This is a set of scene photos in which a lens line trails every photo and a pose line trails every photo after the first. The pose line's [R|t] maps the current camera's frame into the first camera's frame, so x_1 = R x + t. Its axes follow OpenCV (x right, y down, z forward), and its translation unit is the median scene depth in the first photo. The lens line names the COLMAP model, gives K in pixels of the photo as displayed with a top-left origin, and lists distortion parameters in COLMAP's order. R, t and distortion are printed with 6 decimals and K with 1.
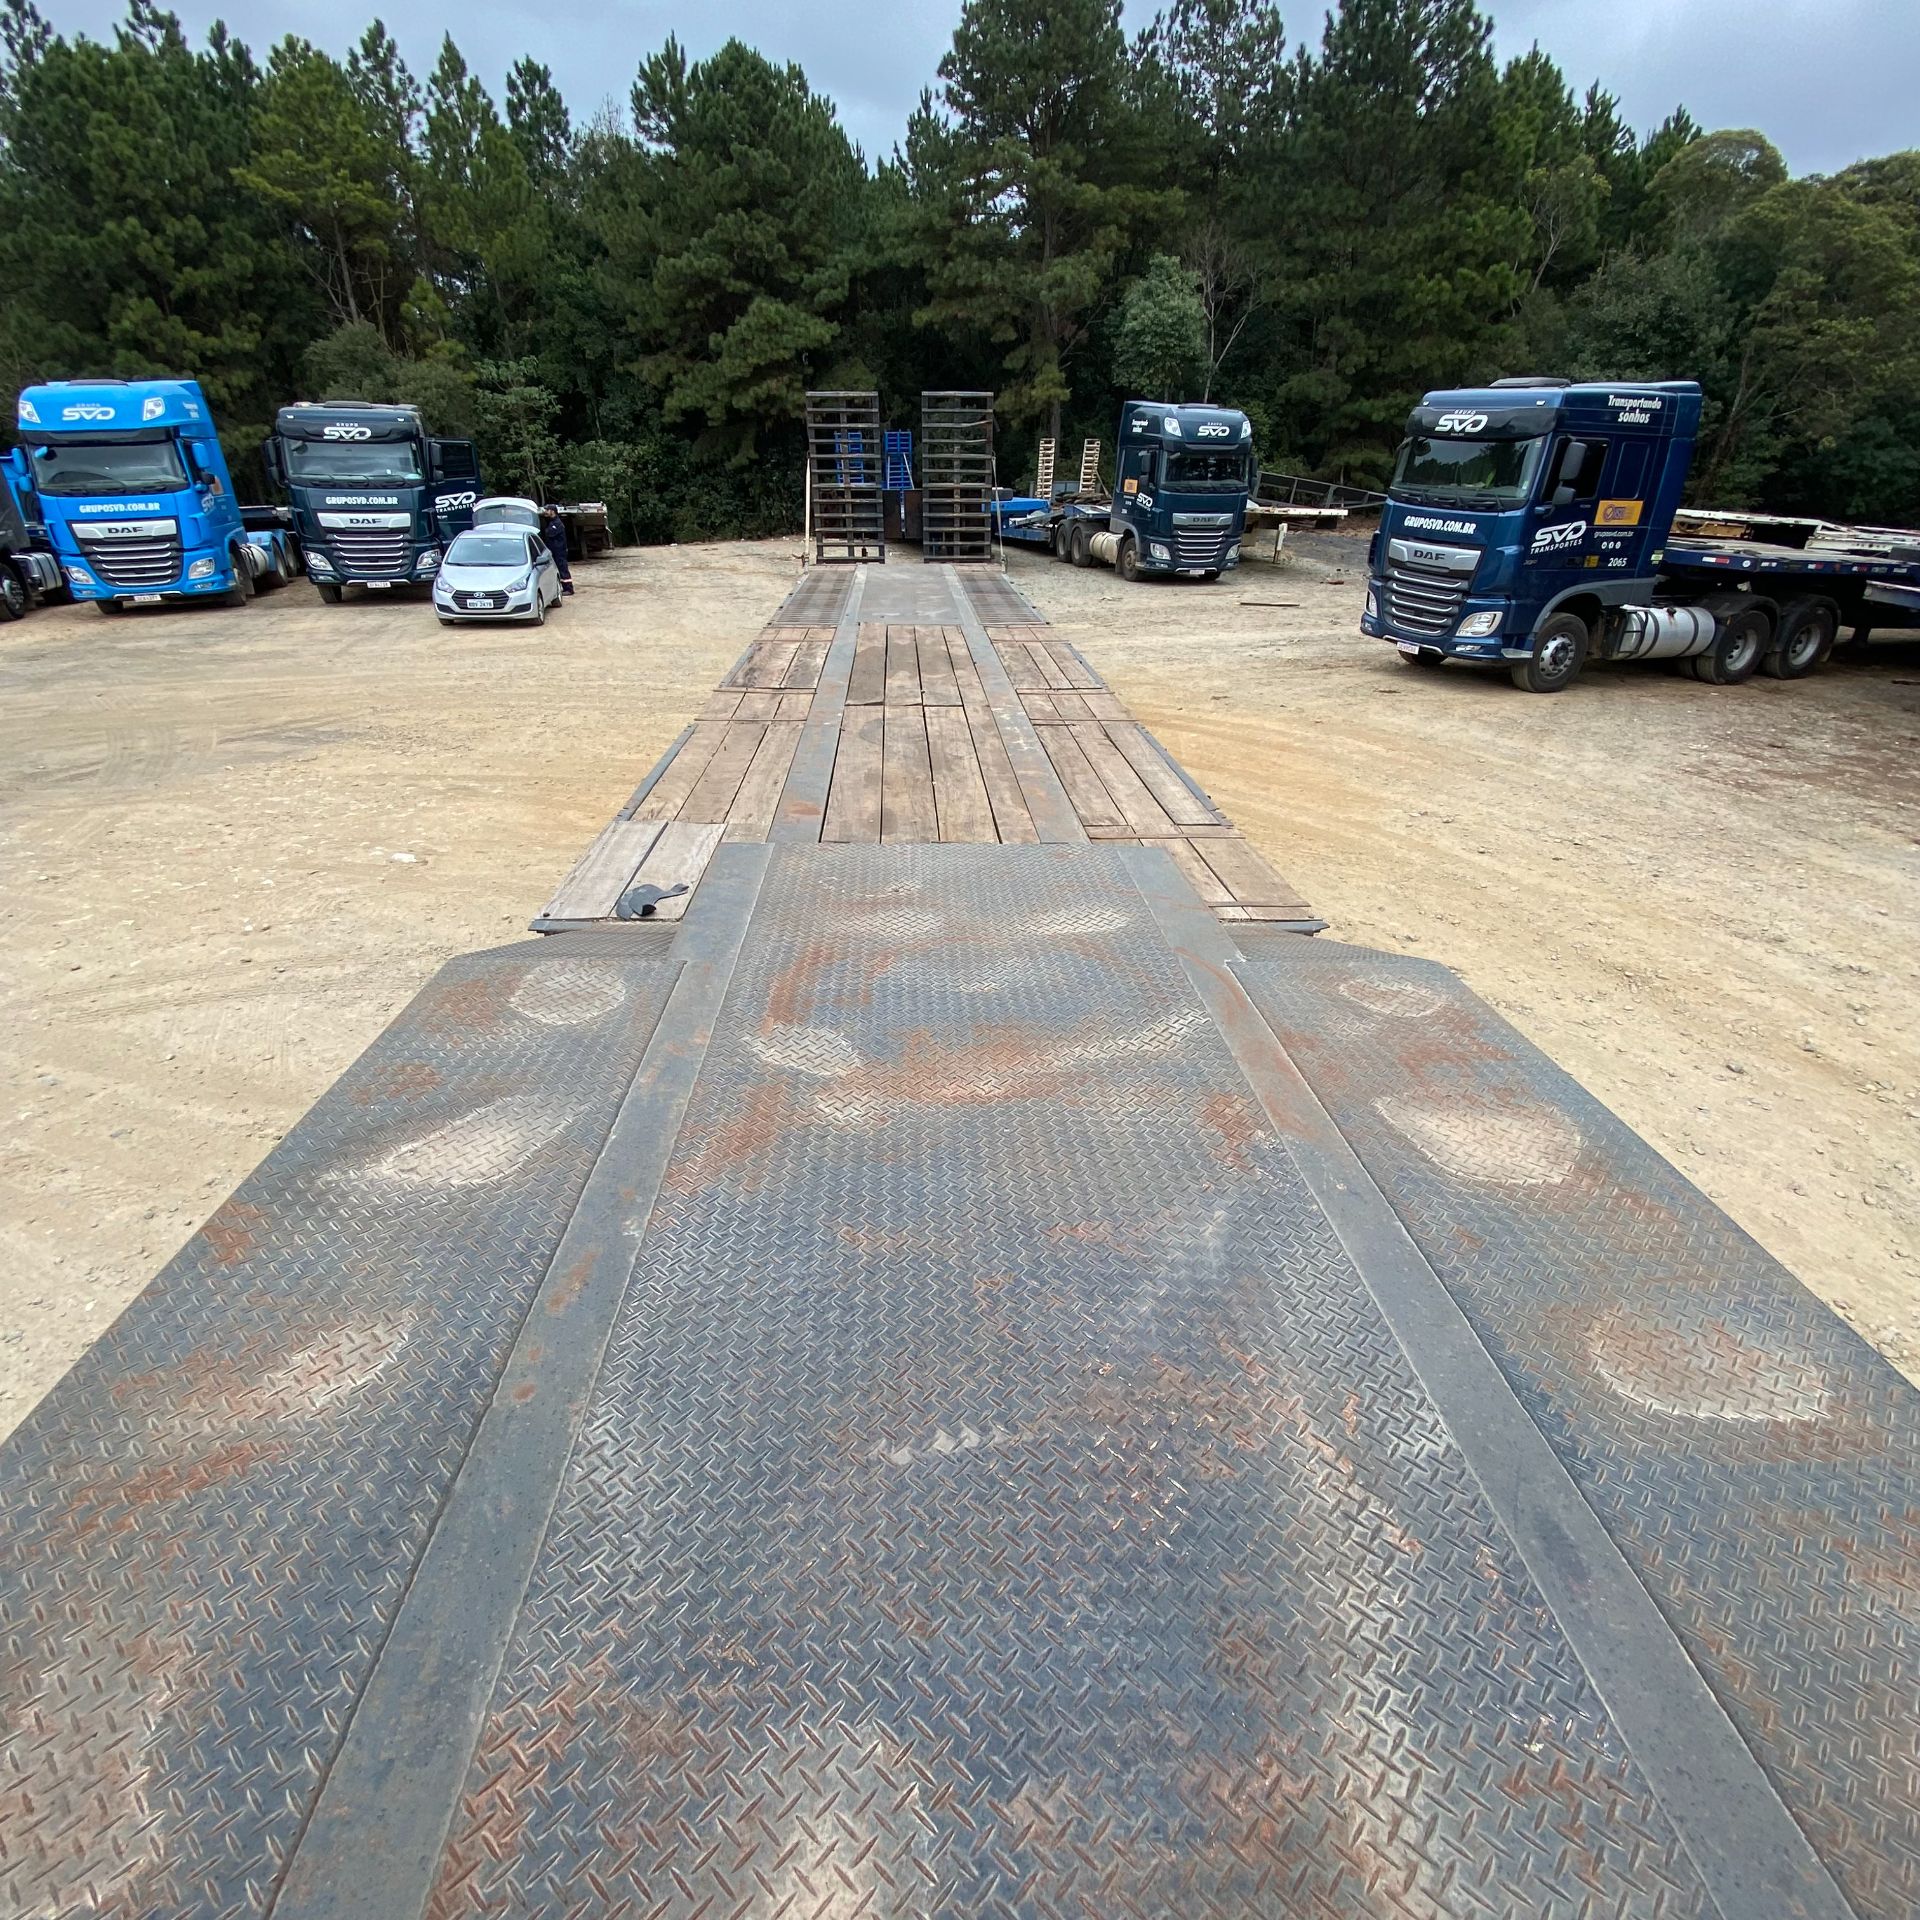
lens RADIAL K [[1060.6, 0, 960.0], [0, 1060.6, 960.0], [0, 0, 1]] dist [0.012090, -0.019019]
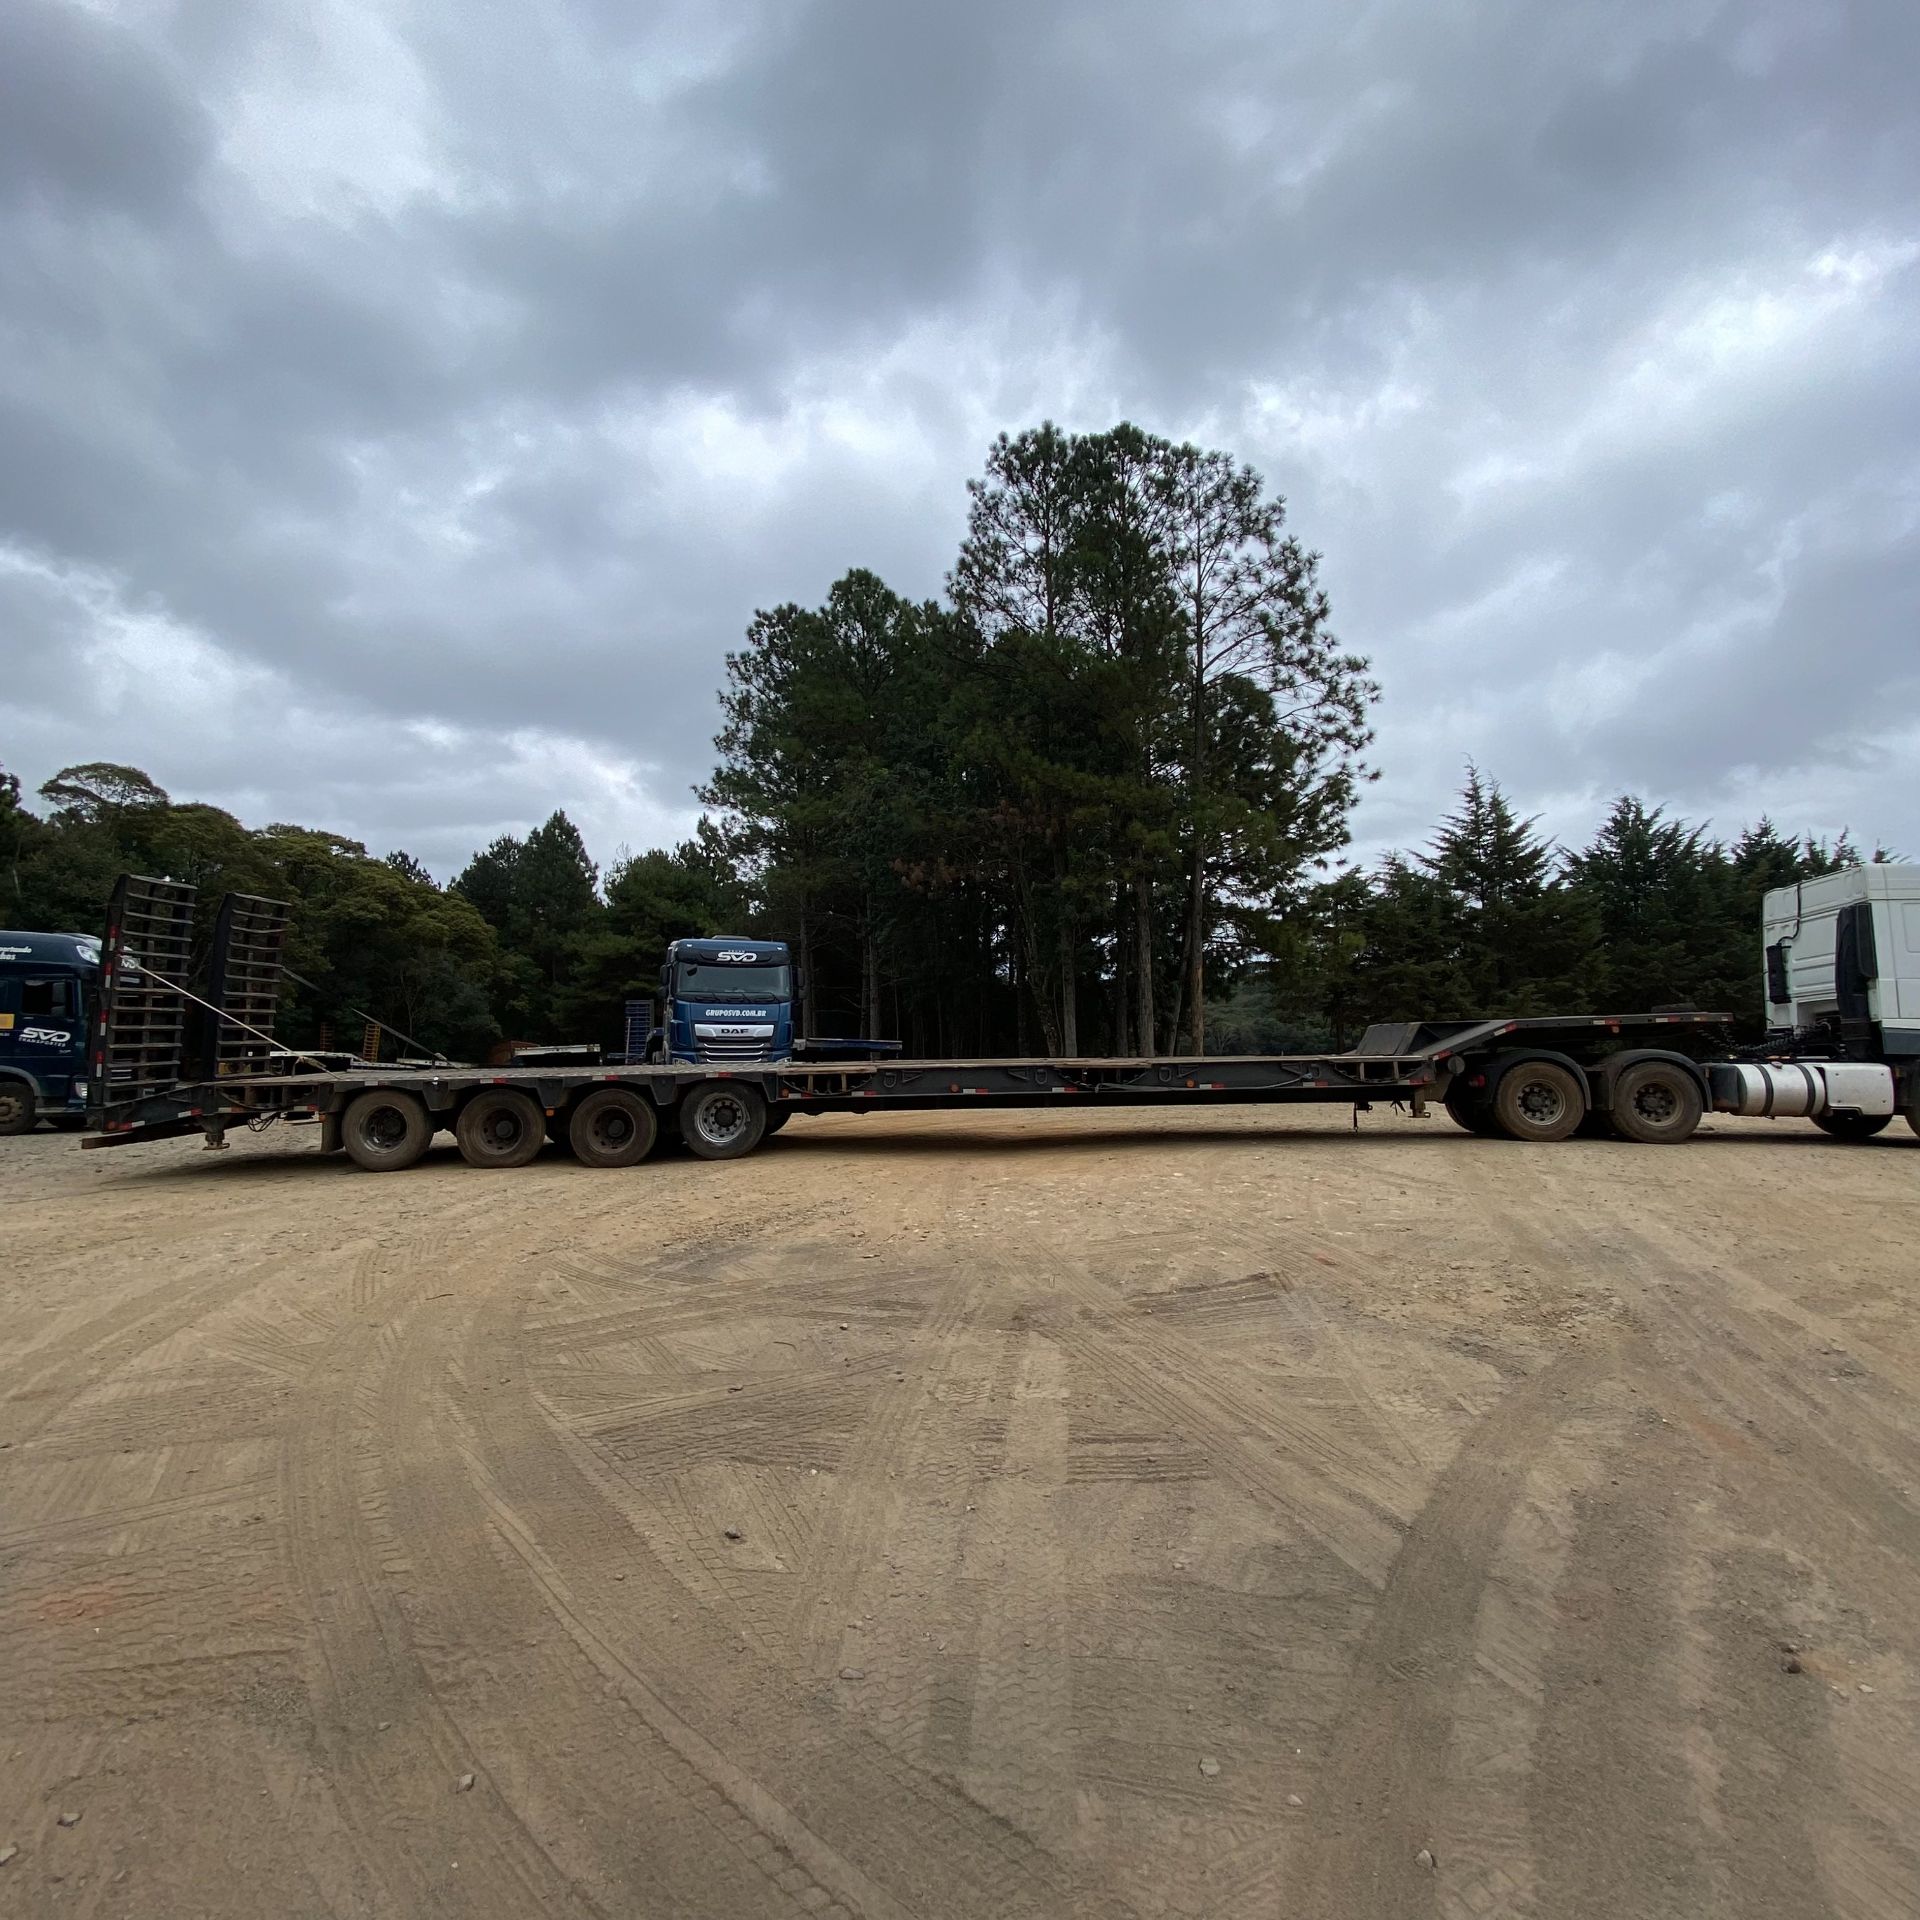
lens RADIAL K [[1060.6, 0, 960.0], [0, 1060.6, 960.0], [0, 0, 1]] dist [0.012090, -0.019019]
pose [[0.017126, 0.062470, 0.997900, -0.640922], [0.448850, 0.891348, -0.063503, -0.127551], [-0.893443, 0.448995, -0.012774, 0.382173]]
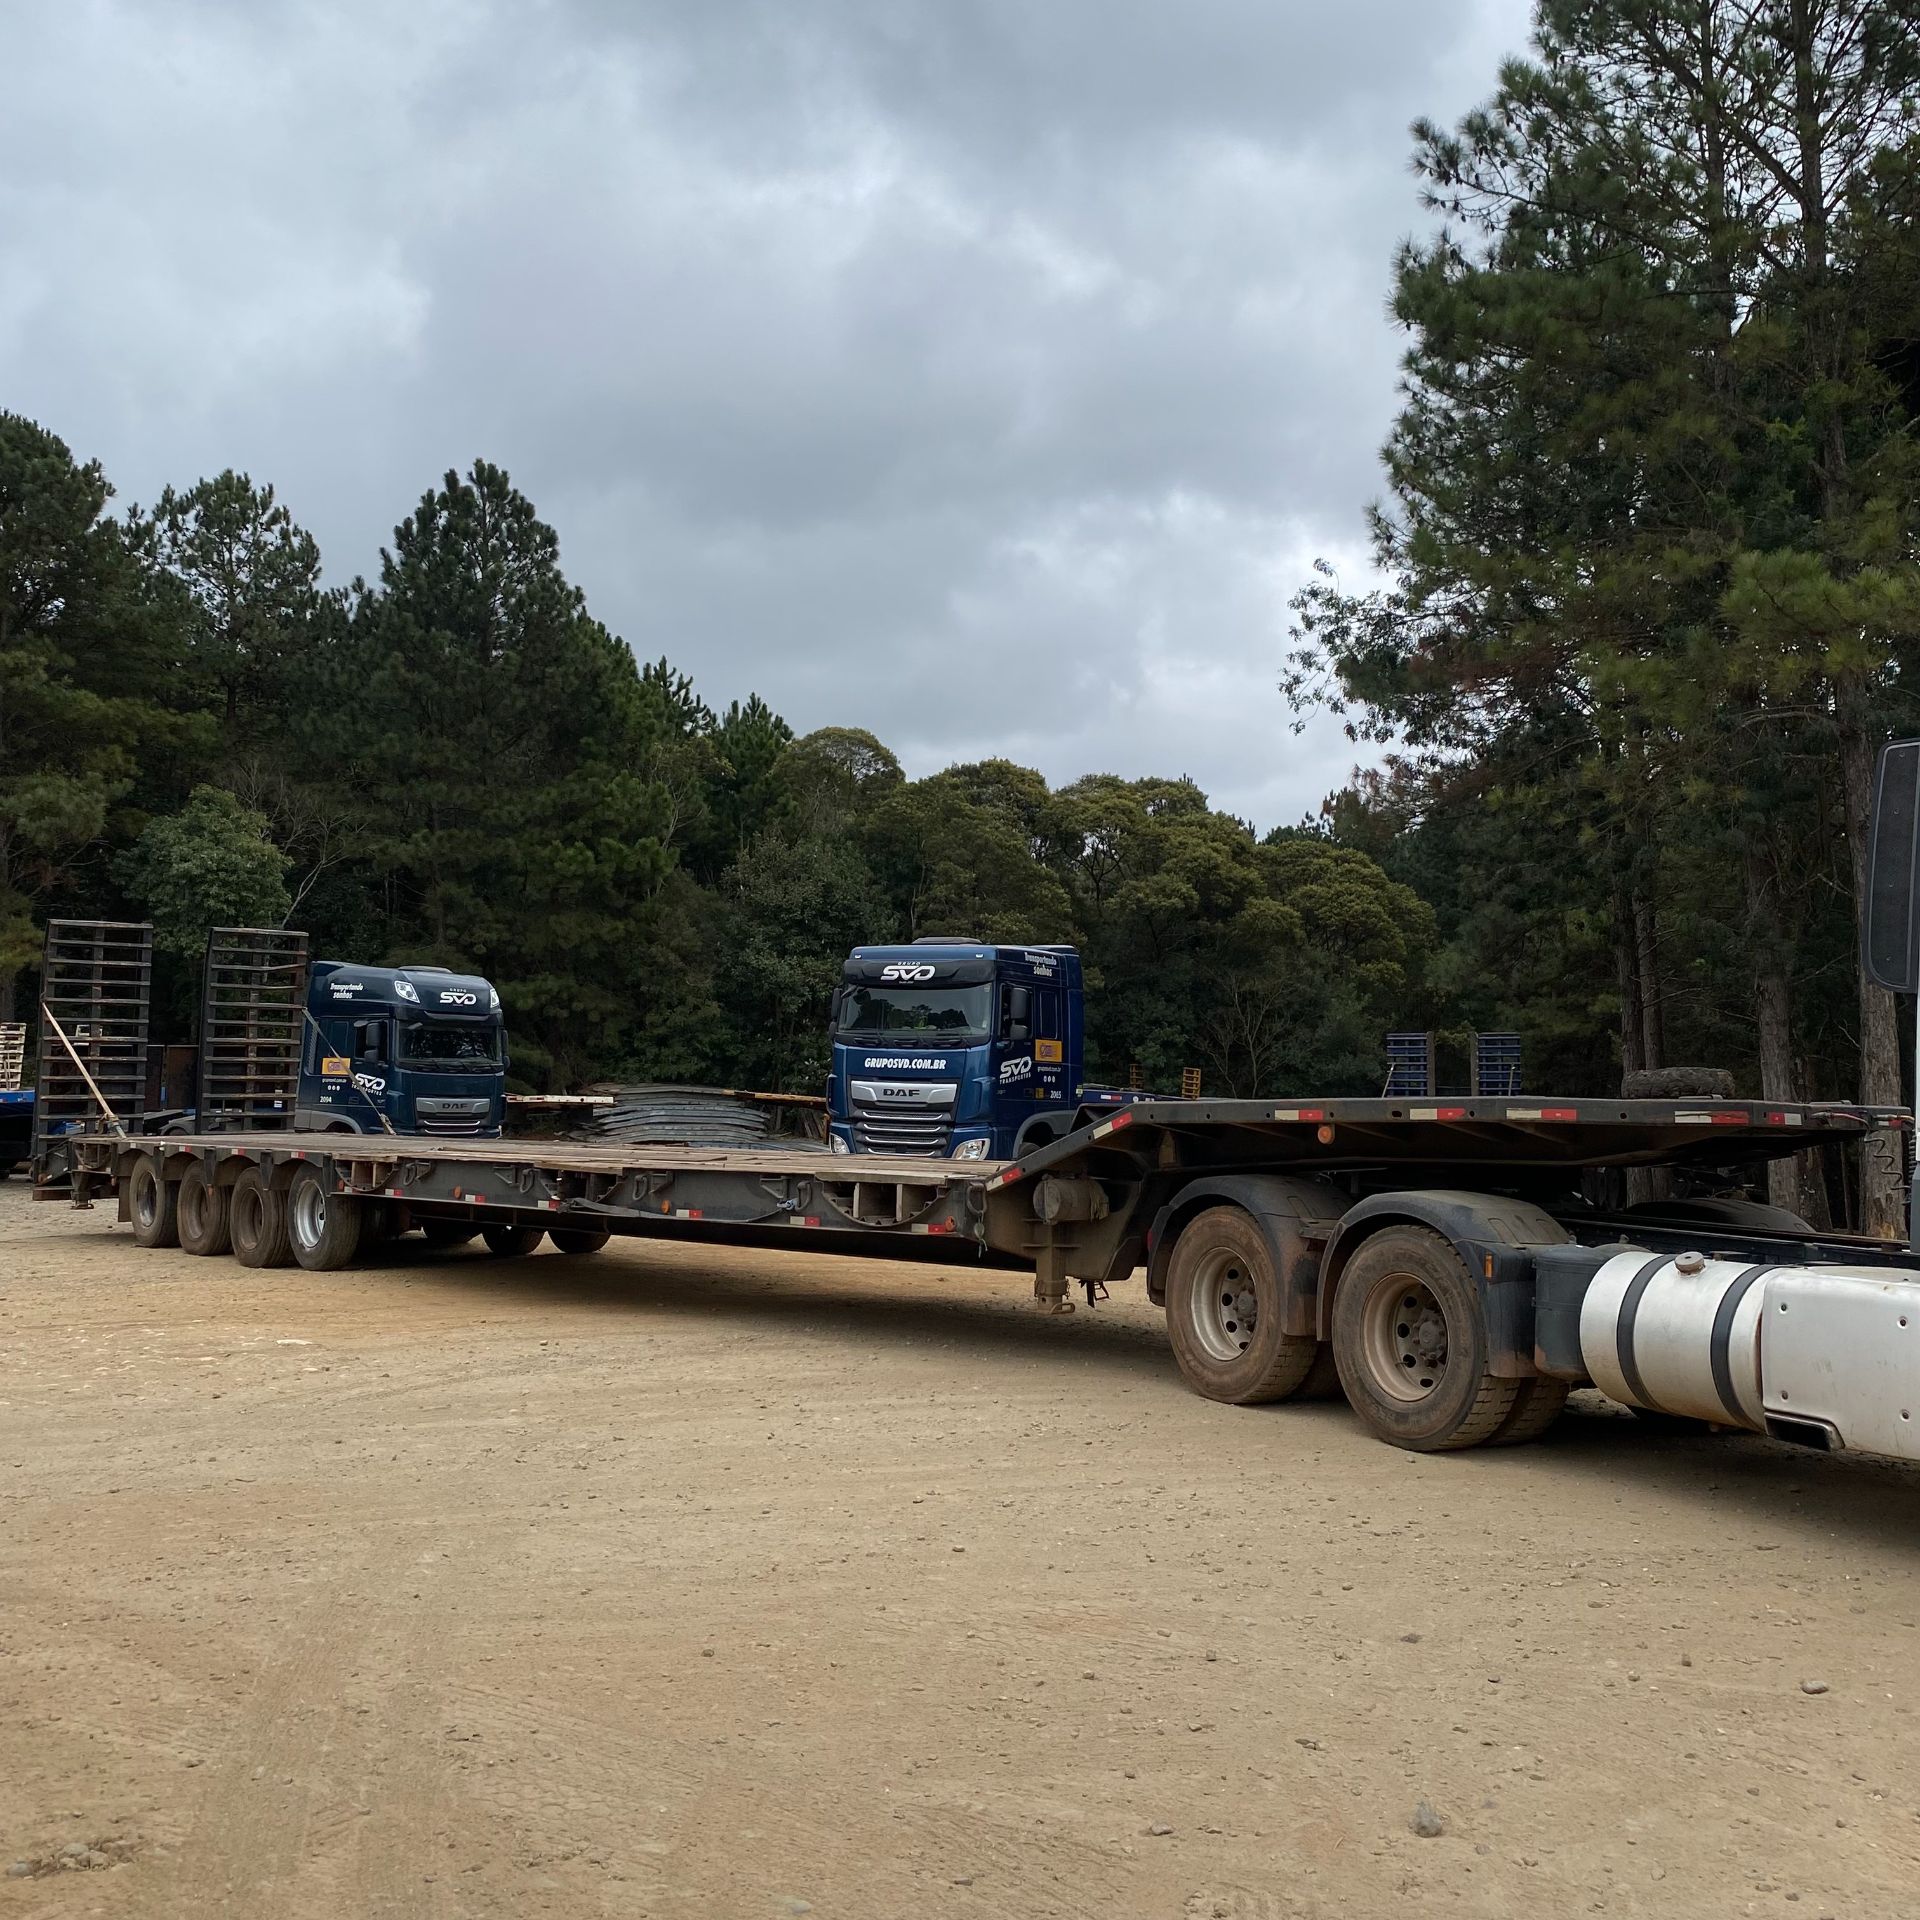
lens RADIAL K [[1979.5, 0, 1029.8], [0, 1979.5, 956.2], [0, 0, 1]] dist [-0.006441, -0.004537]
pose [[0.757149, 0.042426, 0.651863, -0.377494], [0.283523, 0.877656, -0.386438, 0.141186], [-0.588507, 0.477409, 0.652488, -0.183109]]
